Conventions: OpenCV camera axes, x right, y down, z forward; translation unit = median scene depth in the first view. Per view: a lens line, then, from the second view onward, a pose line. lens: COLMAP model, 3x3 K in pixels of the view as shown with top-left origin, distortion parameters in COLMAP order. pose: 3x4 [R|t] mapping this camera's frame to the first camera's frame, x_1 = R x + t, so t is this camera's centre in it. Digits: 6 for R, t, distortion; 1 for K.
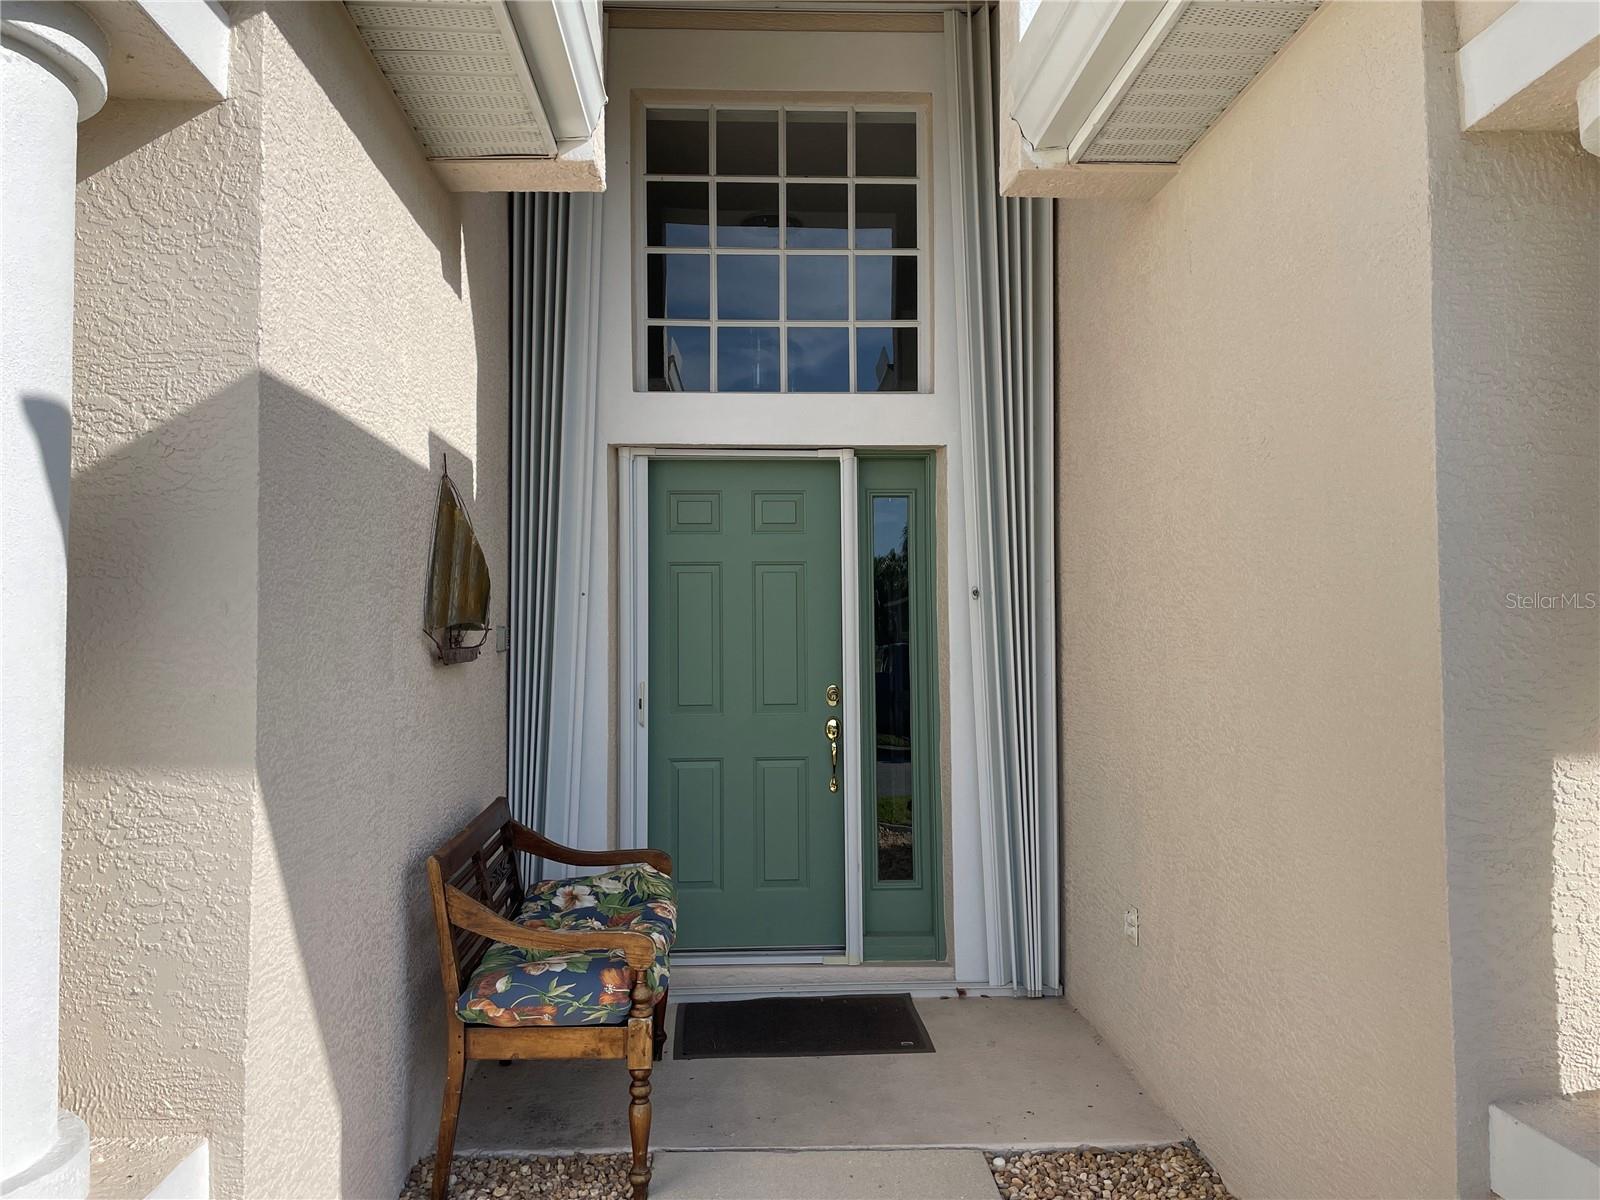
lens RADIAL K [[1218.6, 0, 805.5], [0, 1218.6, 603.4], [0, 0, 1]] dist [0.096658, -0.136045]
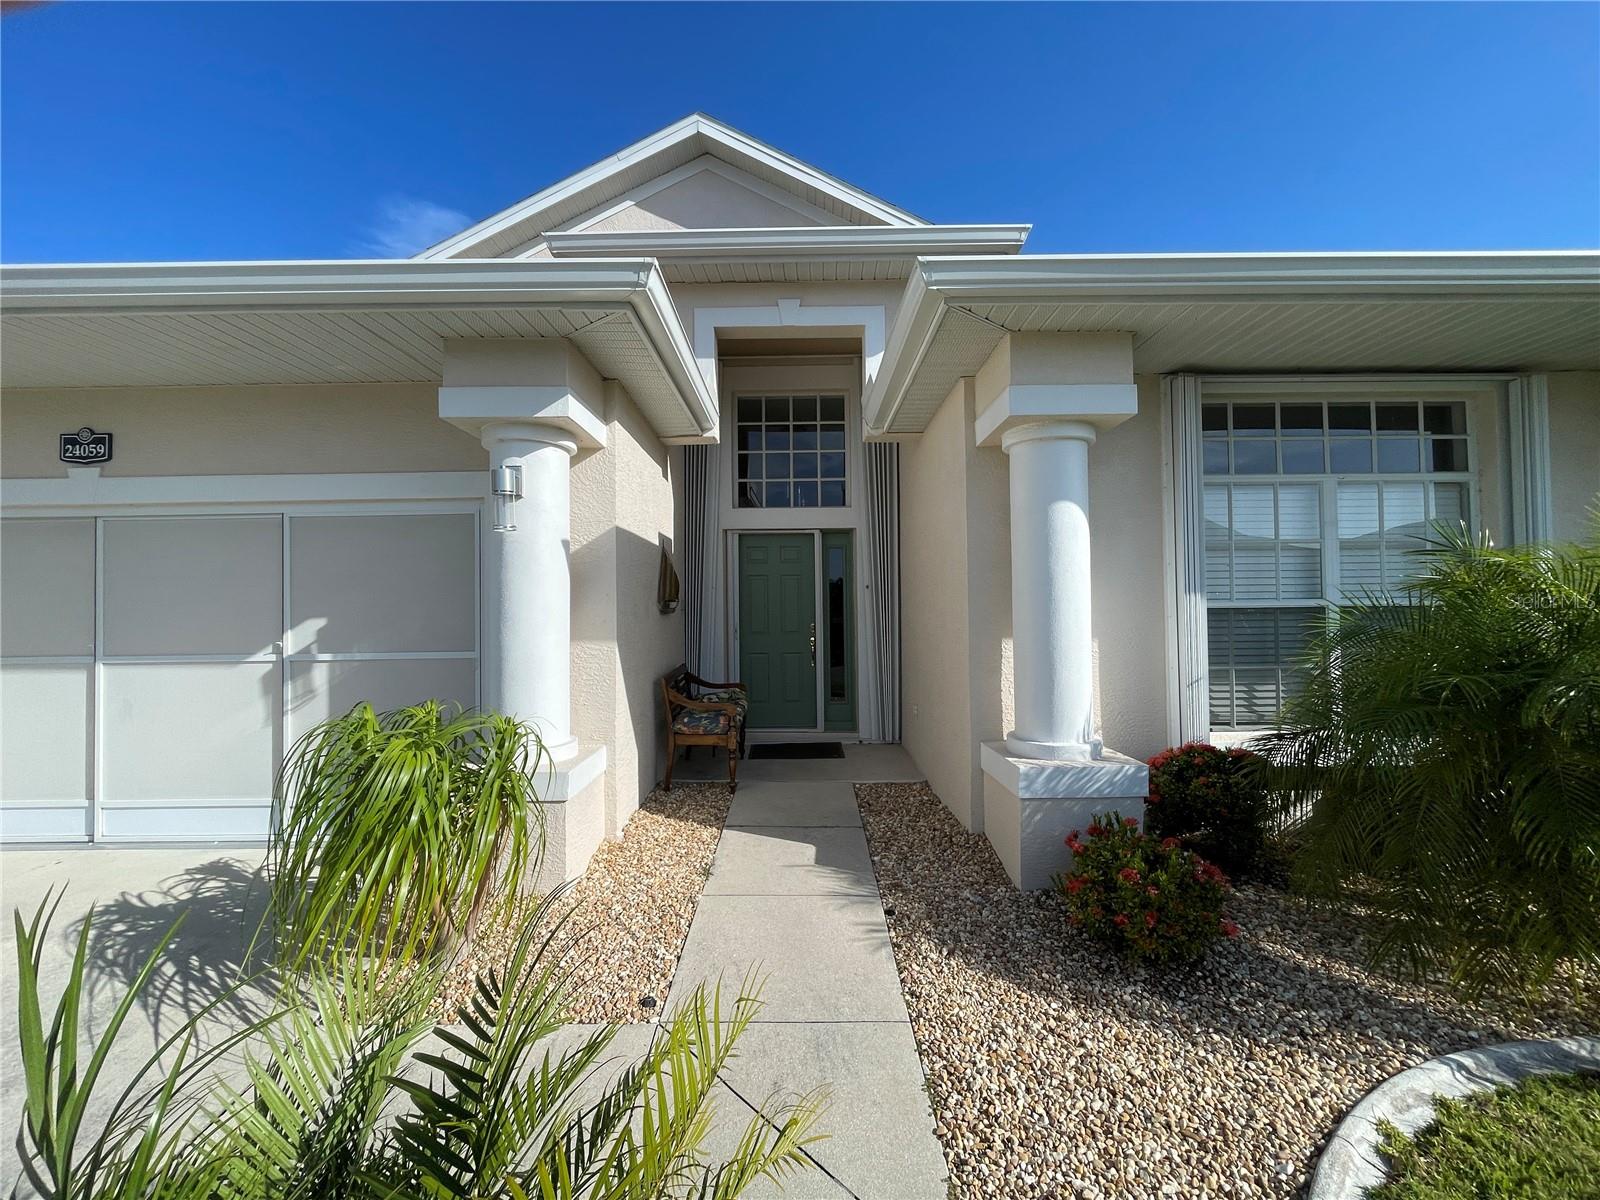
lens RADIAL K [[644.9, 0, 799.2], [0, 644.9, 597.3], [0, 0, 1]] dist [-0.006168, 0.000279]
pose [[0.998286, -0.006836, -0.058120, 0.092080], [0.007600, 0.999888, 0.012932, -0.005446], [0.058026, -0.013351, 0.998226, -0.412853]]
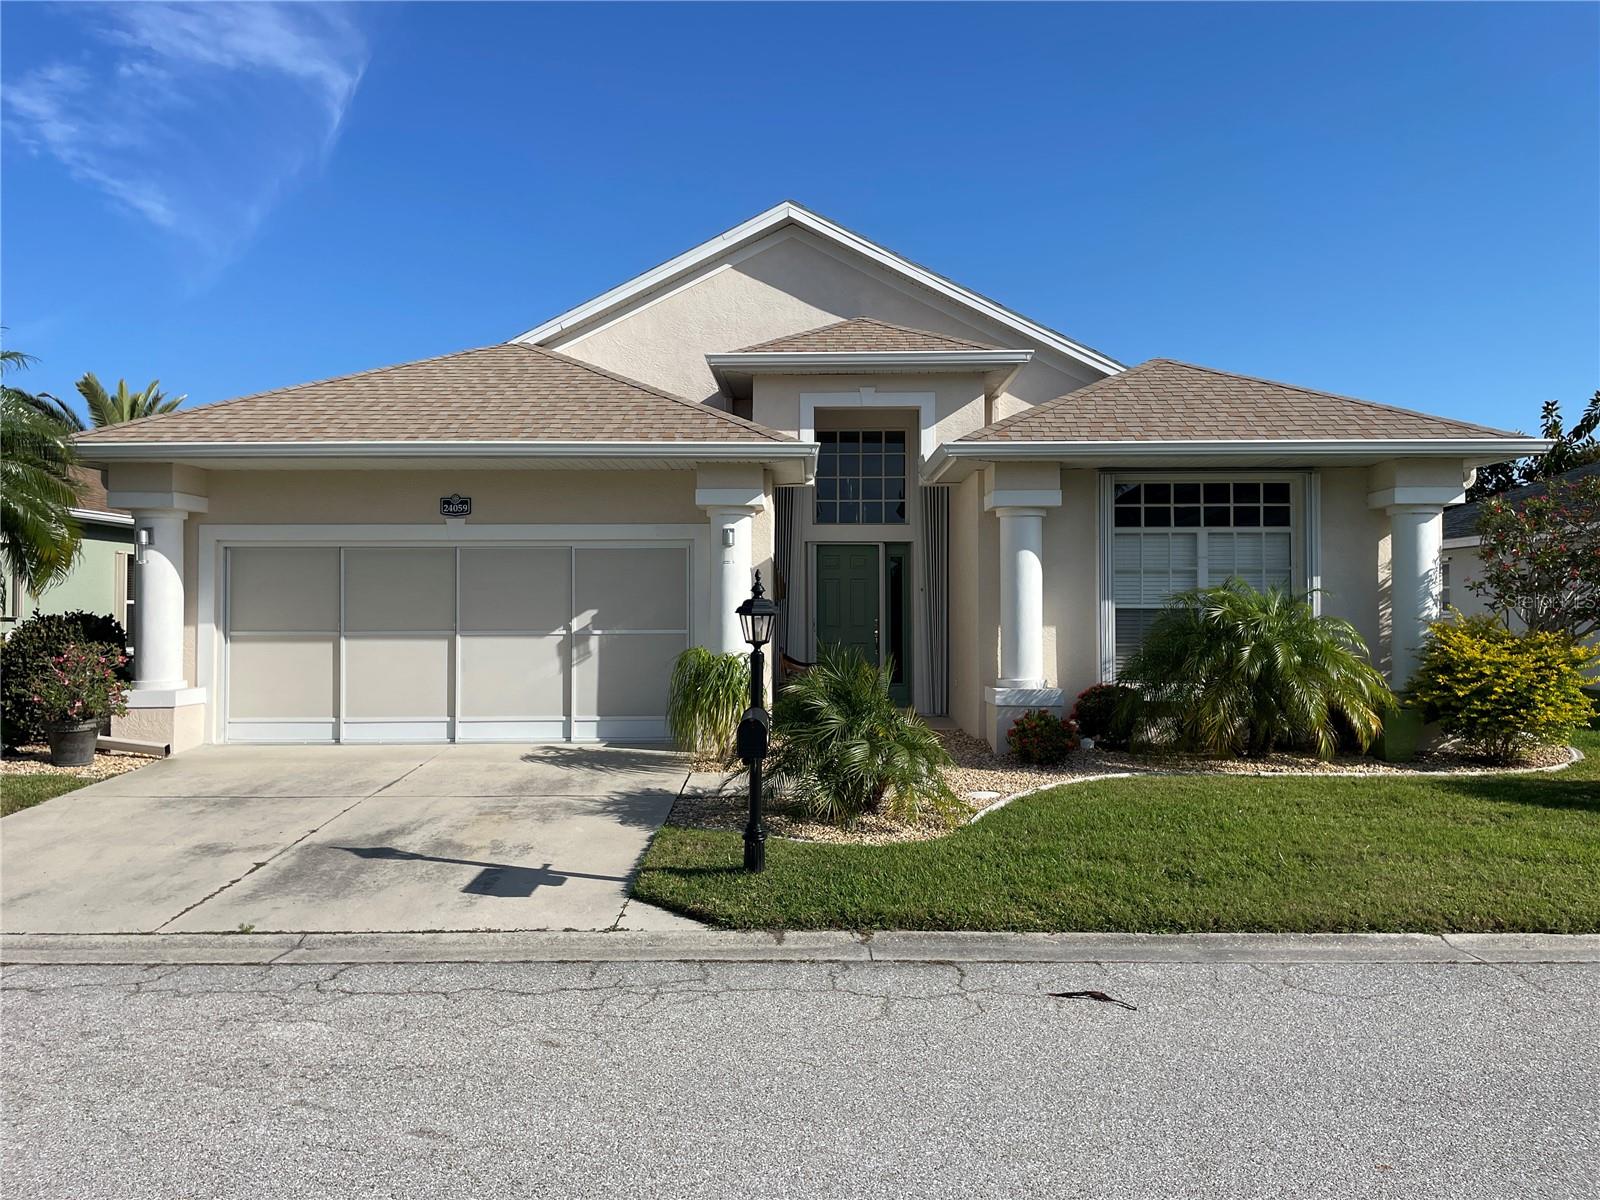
lens RADIAL K [[1216.3, 0, 791.5], [0, 1216.3, 581.8], [0, 0, 1]] dist [0.095653, -0.140027]
pose [[0.997562, 0.003475, -0.069702, 0.028213], [-0.002790, 0.999947, 0.009920, -0.069897], [0.069733, -0.009701, 0.997519, -2.580158]]
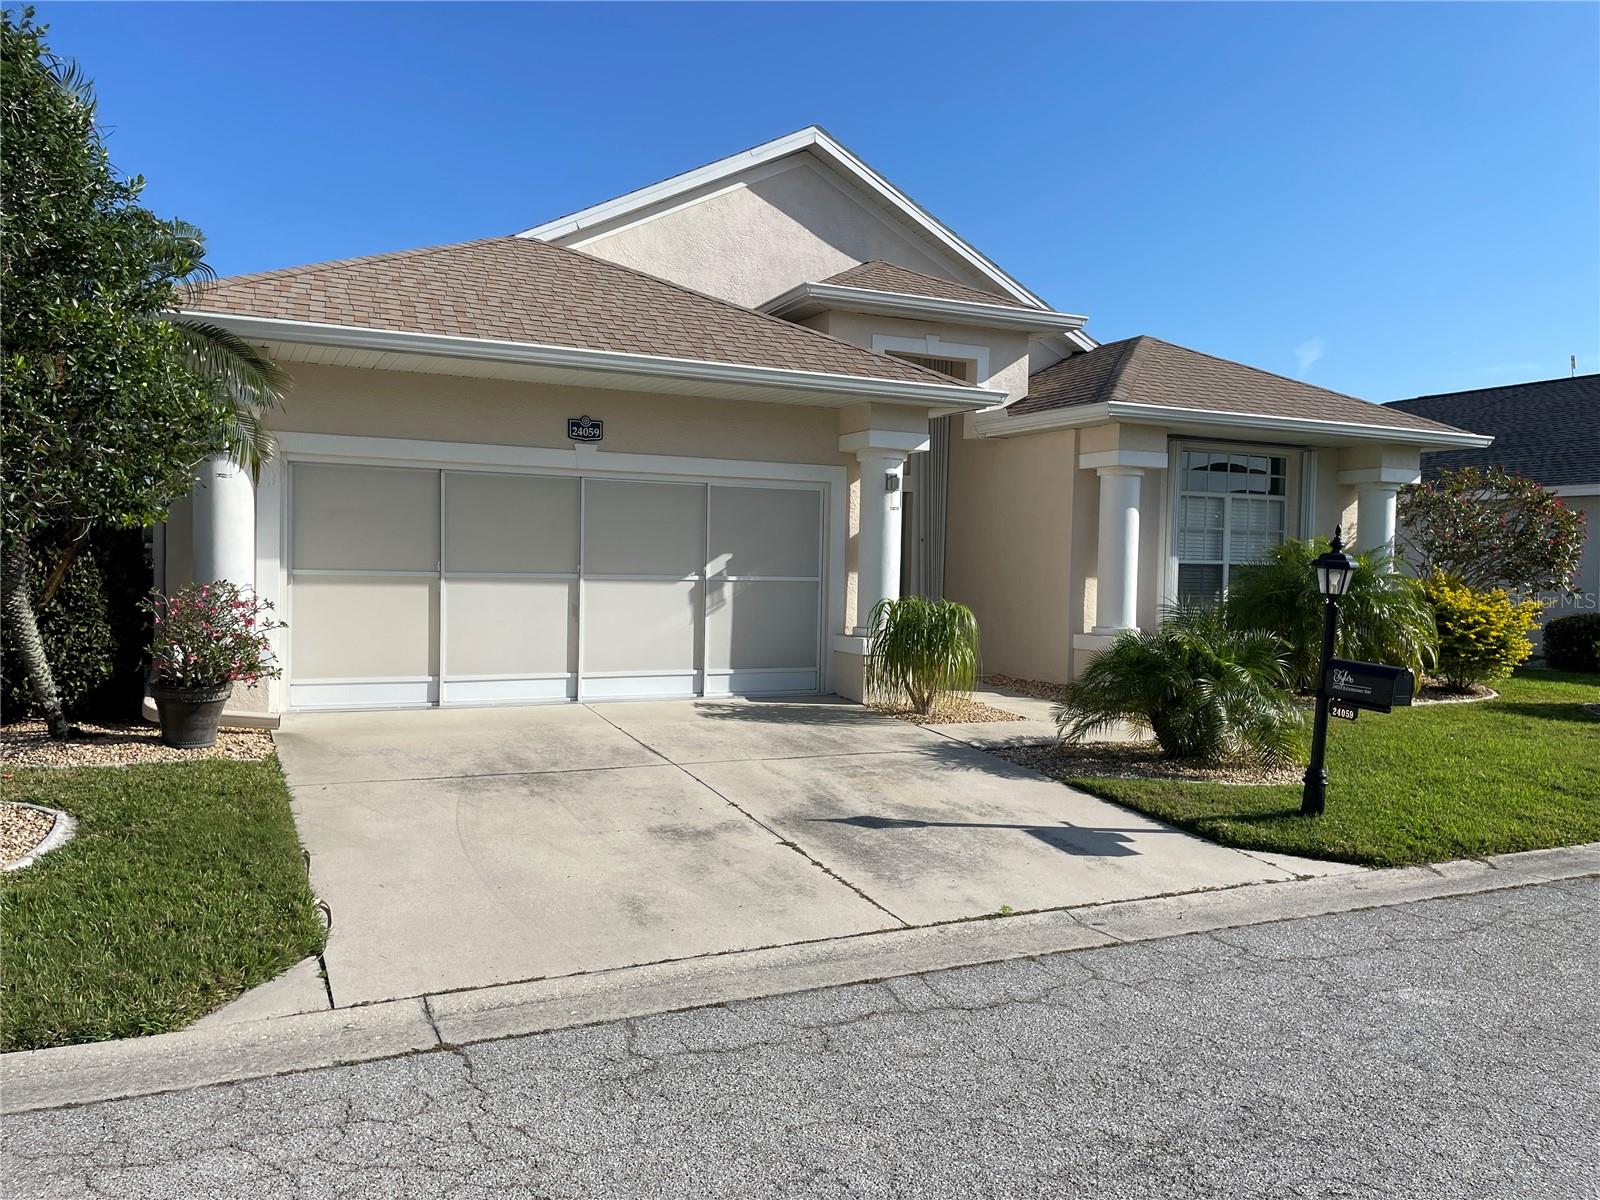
lens RADIAL K [[1218.6, 0, 805.5], [0, 1218.6, 603.4], [0, 0, 1]] dist [0.096658, -0.136045]
pose [[0.923670, 0.012810, 0.382975, -1.639164], [-0.039264, 0.997344, 0.061339, -0.032119], [-0.381172, -0.071695, 0.921720, -2.211364]]
